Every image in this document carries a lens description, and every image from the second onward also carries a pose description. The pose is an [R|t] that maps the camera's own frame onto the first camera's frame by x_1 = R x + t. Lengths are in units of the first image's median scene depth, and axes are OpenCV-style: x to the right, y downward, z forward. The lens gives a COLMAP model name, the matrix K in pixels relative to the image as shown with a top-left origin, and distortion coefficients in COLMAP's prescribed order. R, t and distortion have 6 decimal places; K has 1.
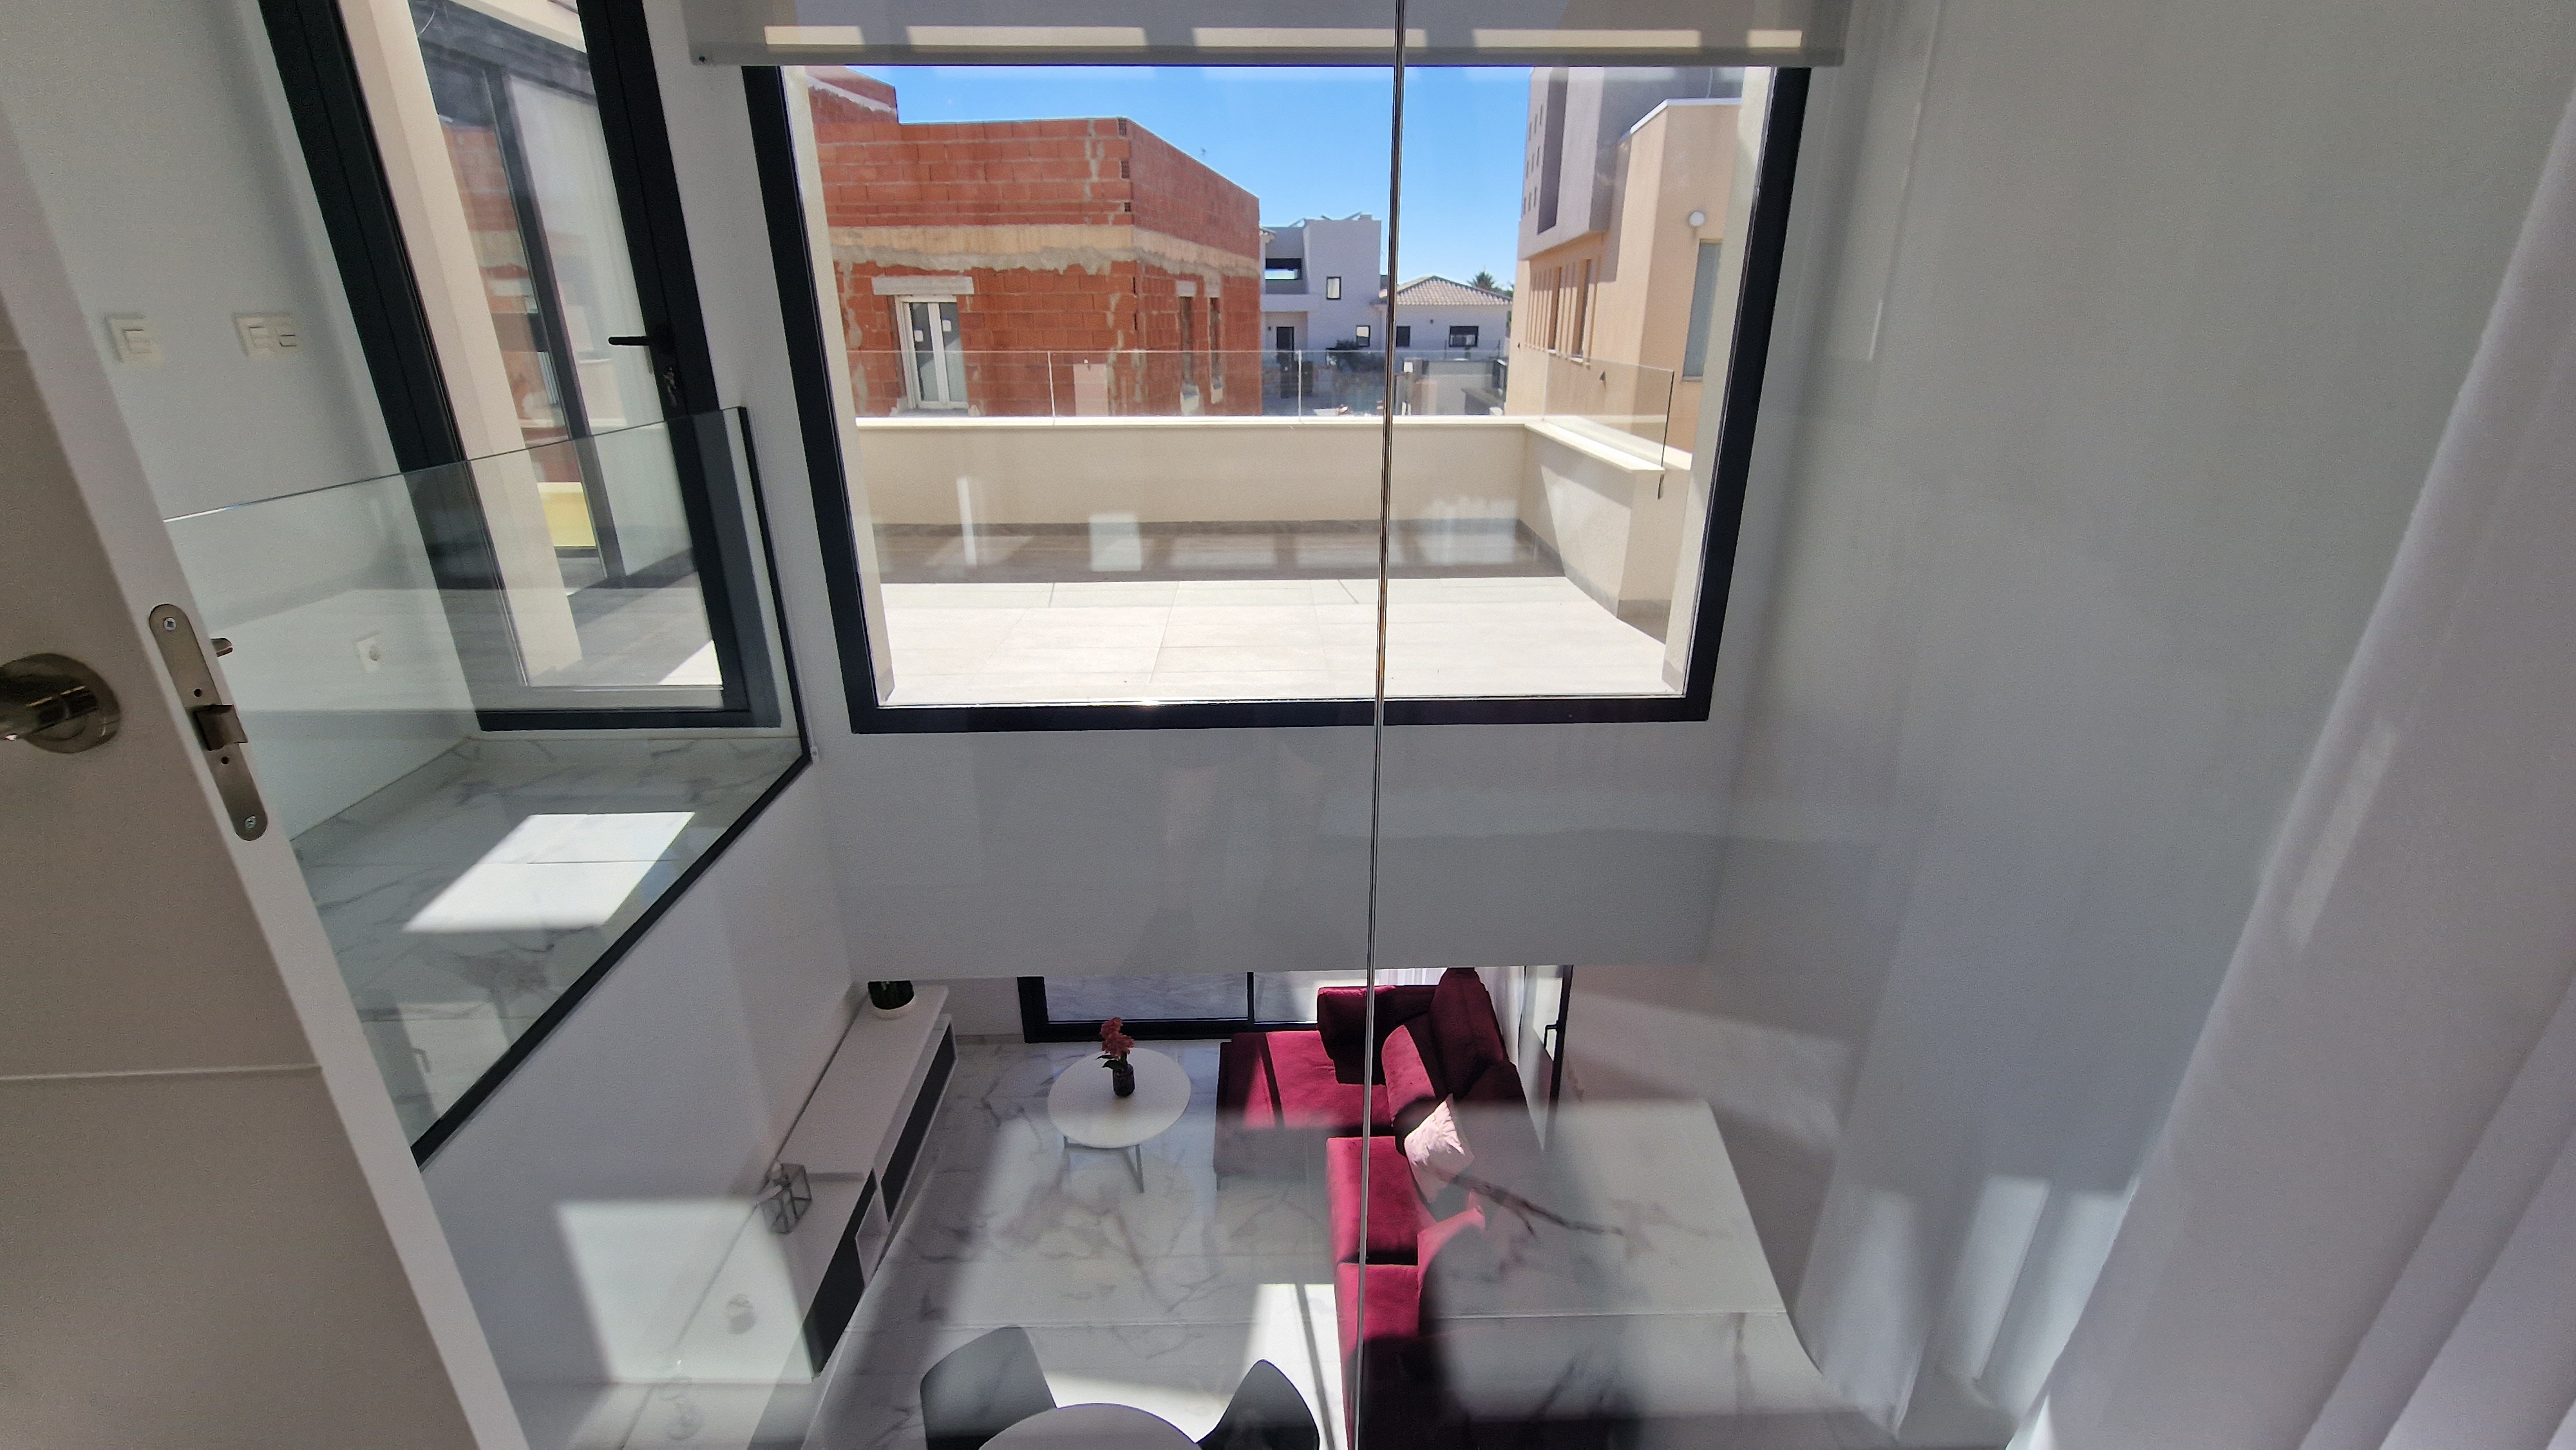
lens RADIAL K [[1055.6, 0, 1288.0], [0, 1055.6, 725.0], [0, 0, 1]] dist [0.000820, -0.000950]
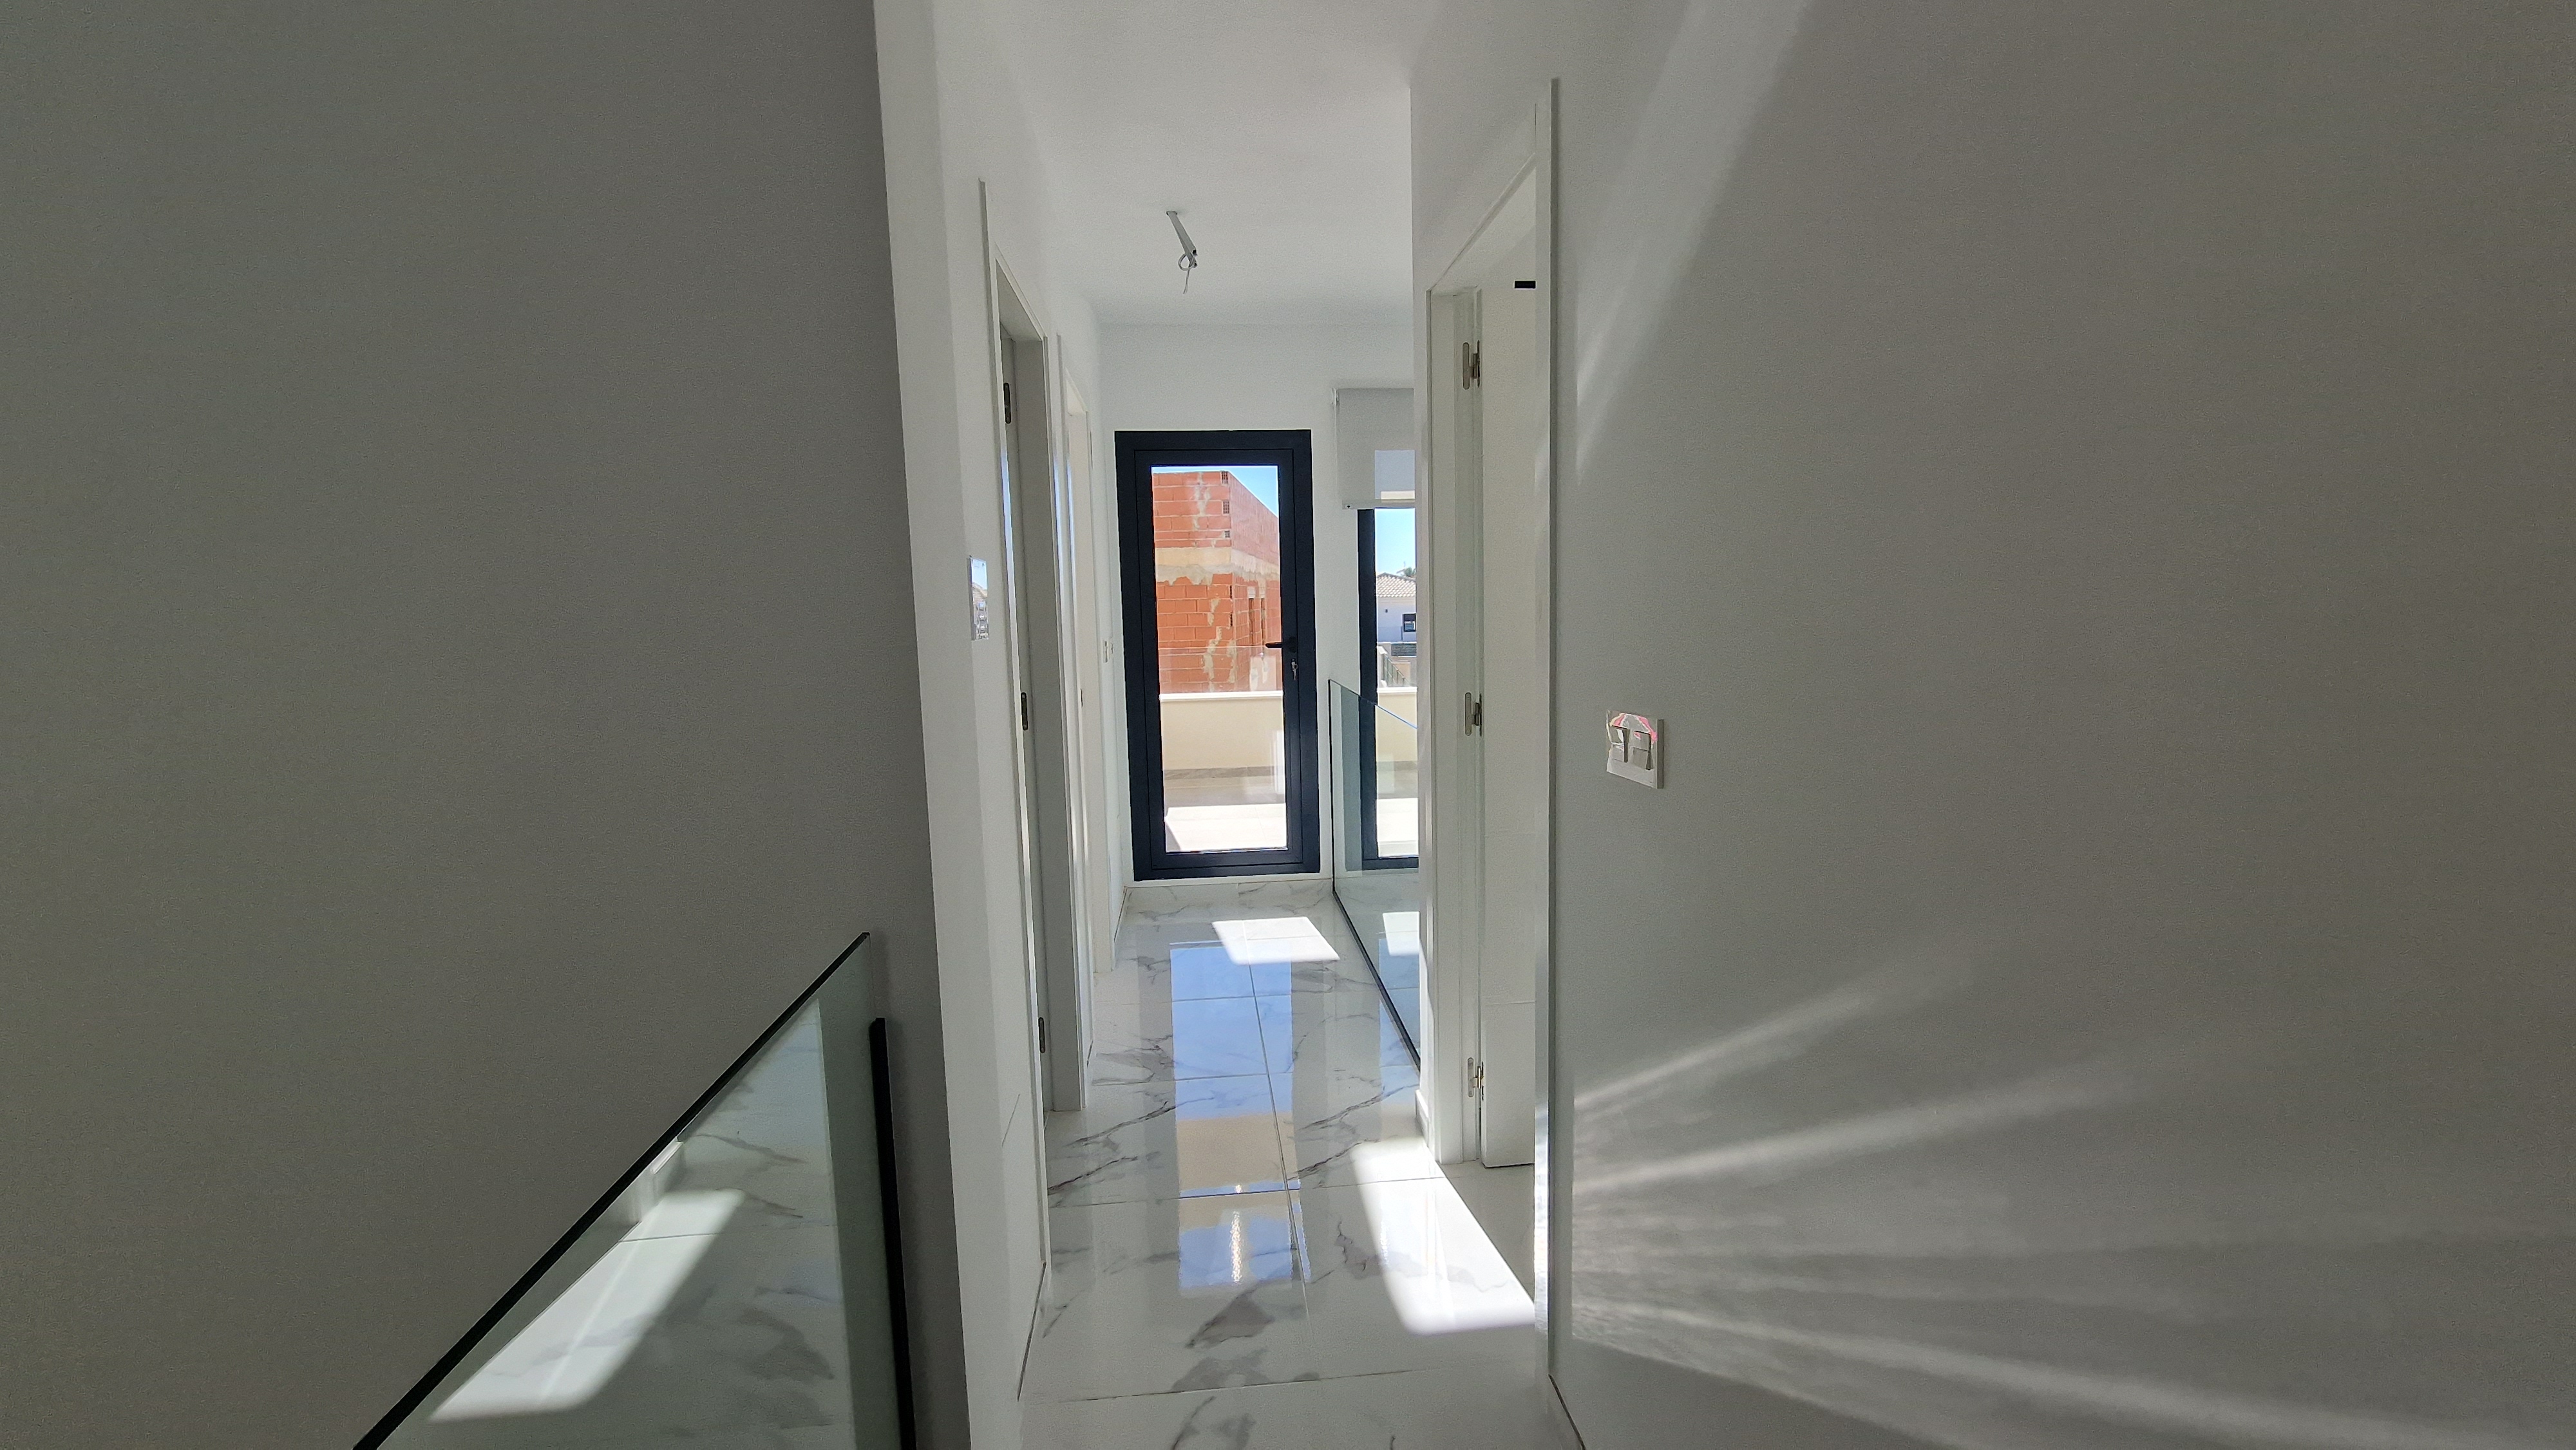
lens RADIAL K [[1055.6, 0, 1288.0], [0, 1055.6, 725.0], [0, 0, 1]] dist [0.000820, -0.000950]
pose [[0.996683, -0.023519, 0.077914, -0.181251], [0.042553, 0.966648, -0.252550, 0.052371], [-0.069376, 0.255028, 0.964442, -0.166656]]
